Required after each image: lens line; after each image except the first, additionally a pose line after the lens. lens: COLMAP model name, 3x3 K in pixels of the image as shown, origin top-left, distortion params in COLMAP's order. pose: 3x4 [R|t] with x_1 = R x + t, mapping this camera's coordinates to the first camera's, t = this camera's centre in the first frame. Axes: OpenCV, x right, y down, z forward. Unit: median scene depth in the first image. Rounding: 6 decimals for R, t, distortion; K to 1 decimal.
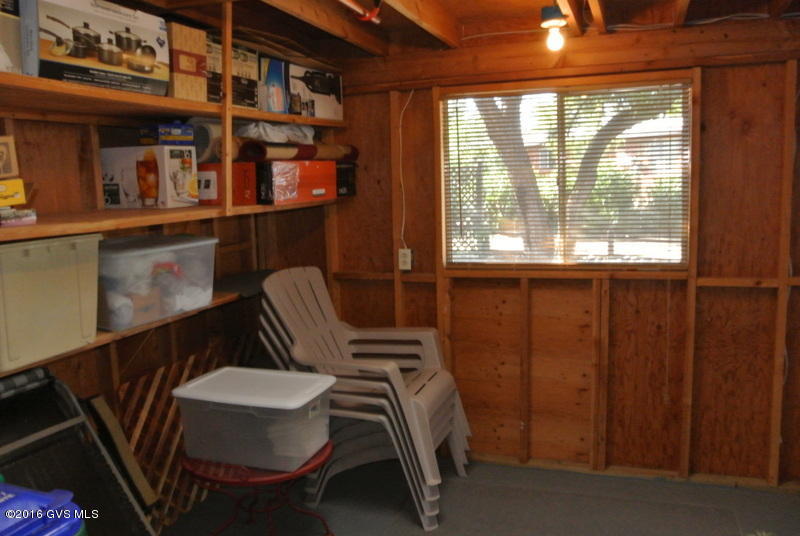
lens RADIAL K [[668.4, 0, 400.4], [0, 668.4, 246.5], [0, 0, 1]] dist [-0.002196, -0.003594]
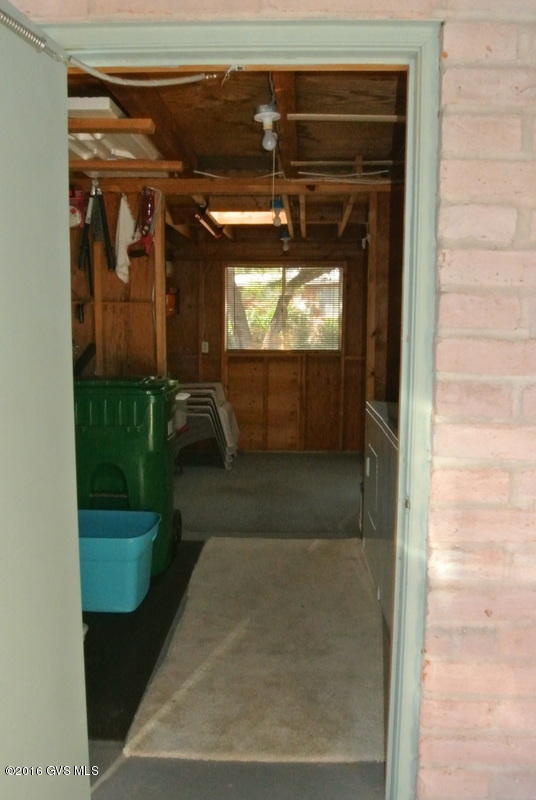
lens RADIAL K [[668.4, 0, 268.0], [0, 668.4, 400.0], [0, 0, 1]] dist [-0.002196, -0.003594]
pose [[0.959424, -0.007120, 0.281879, -0.375352], [0.004487, 0.999940, 0.009984, 0.157441], [-0.281933, -0.008314, 0.959398, -0.931704]]
